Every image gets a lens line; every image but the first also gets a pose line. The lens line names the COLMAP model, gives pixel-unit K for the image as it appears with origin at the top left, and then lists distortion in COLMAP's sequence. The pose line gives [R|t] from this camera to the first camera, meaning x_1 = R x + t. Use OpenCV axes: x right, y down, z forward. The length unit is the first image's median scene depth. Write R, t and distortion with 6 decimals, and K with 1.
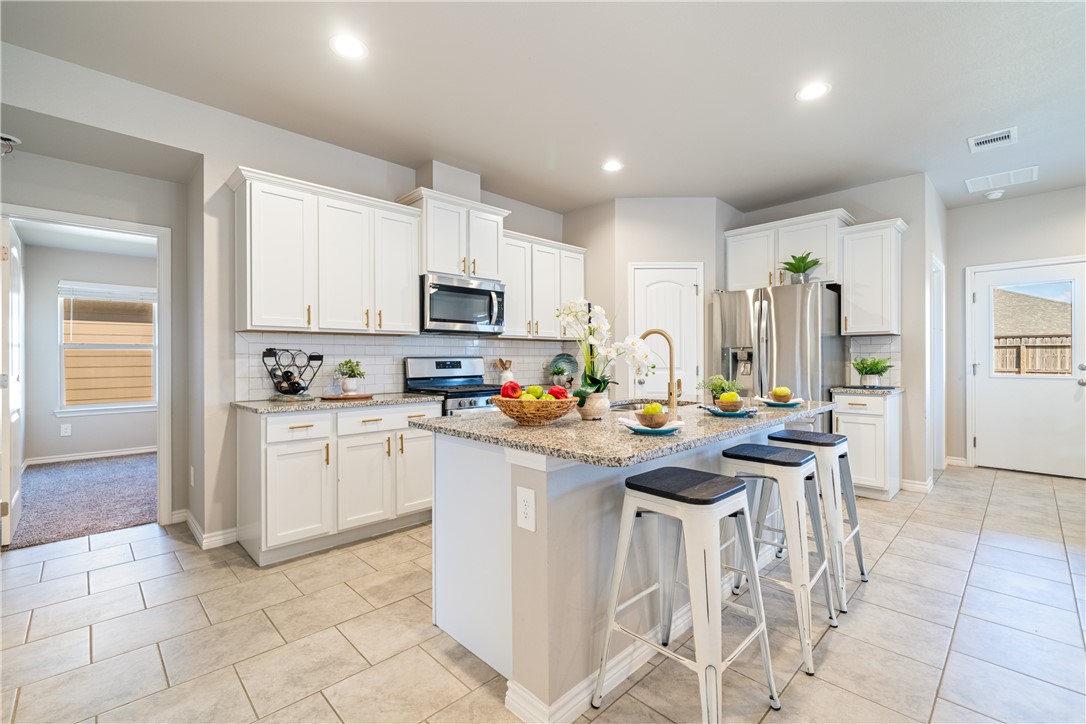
lens RADIAL K [[473.9, 0, 545.4], [0, 473.9, 357.0], [0, 0, 1]] dist [-0.002648, 0.000621]
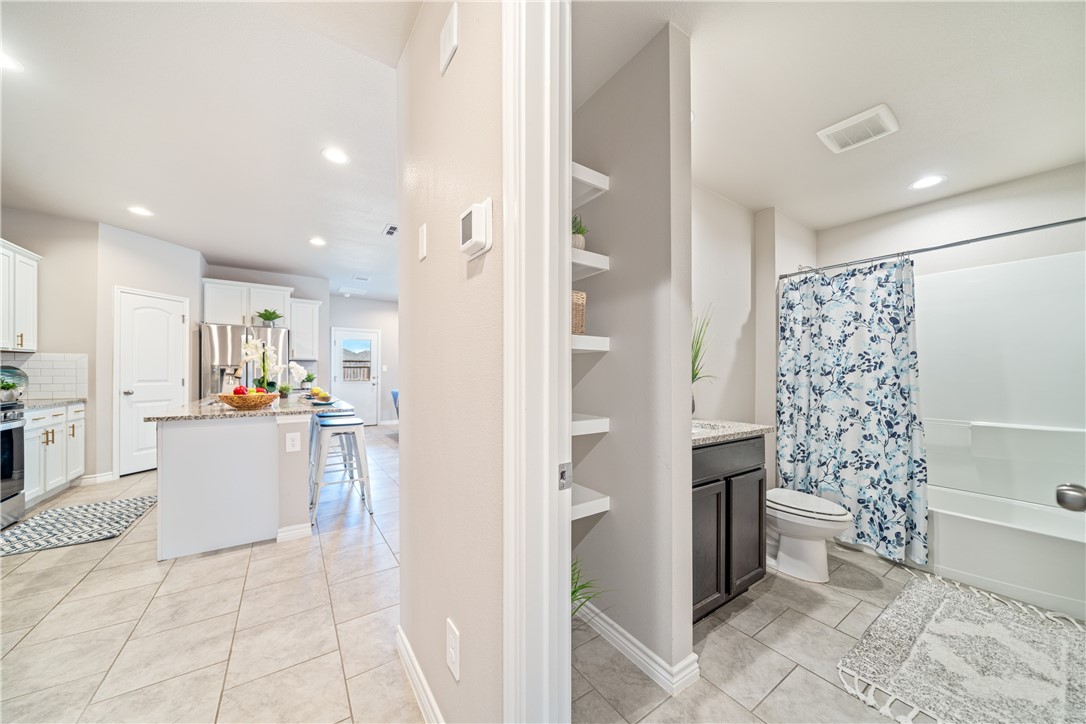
lens RADIAL K [[372.5, 0, 541.6], [0, 372.5, 372.6], [0, 0, 1]] dist [-0.005420, 0.000793]
pose [[0.180134, 0.007459, 0.983614, -0.586479], [-0.008218, 0.999948, -0.006078, 0.001722], [-0.983608, -0.006988, 0.180186, -0.162194]]
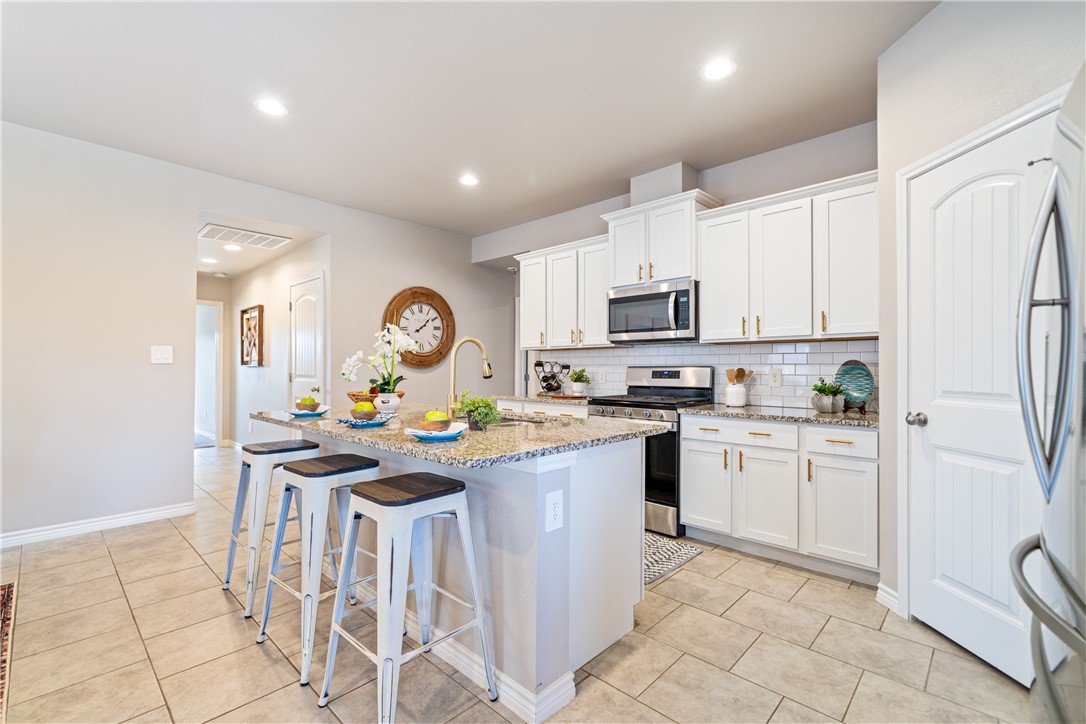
lens RADIAL K [[473.9, 0, 541.0], [0, 473.9, 367.5], [0, 0, 1]] dist [-0.002648, 0.000621]
pose [[0.033085, 0.002763, -0.999449, 0.770889], [0.002470, 0.999993, 0.002846, -0.000978], [0.999450, -0.002563, 0.033078, 0.732673]]
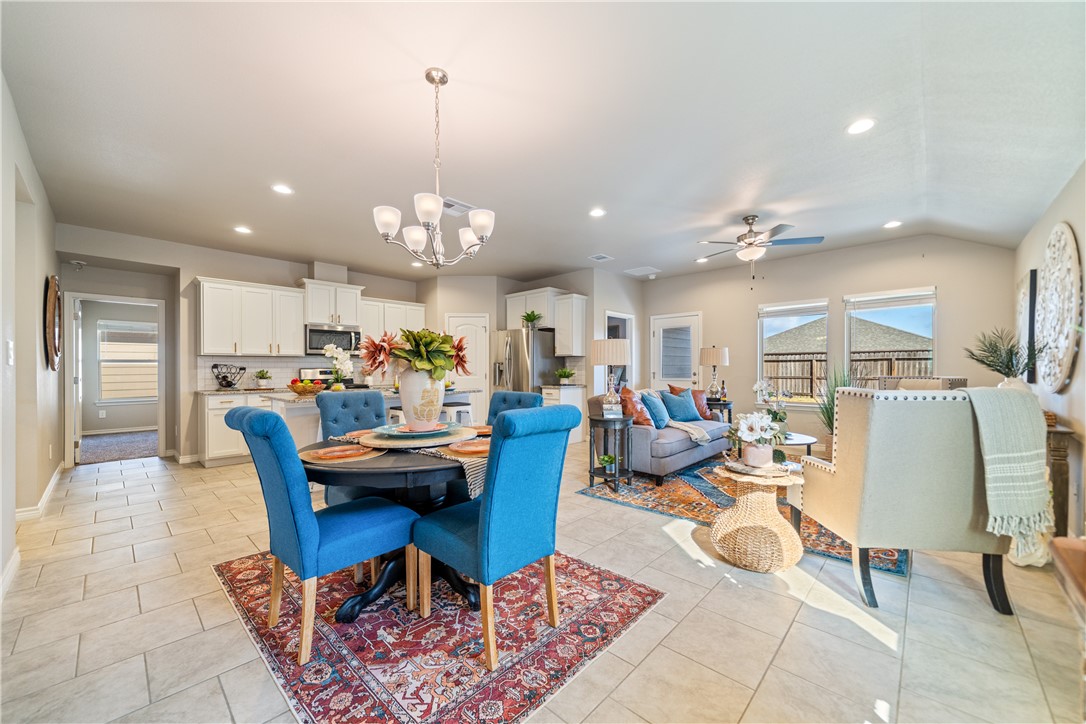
lens RADIAL K [[411.3, 0, 546.9], [0, 411.3, 368.7], [0, 0, 1]] dist [-0.001223, -0.000143]
pose [[0.998939, 0.000158, 0.046057, 0.564686], [-0.000317, 0.999994, 0.003451, -0.004135], [-0.046056, -0.003462, 0.998933, -0.610223]]
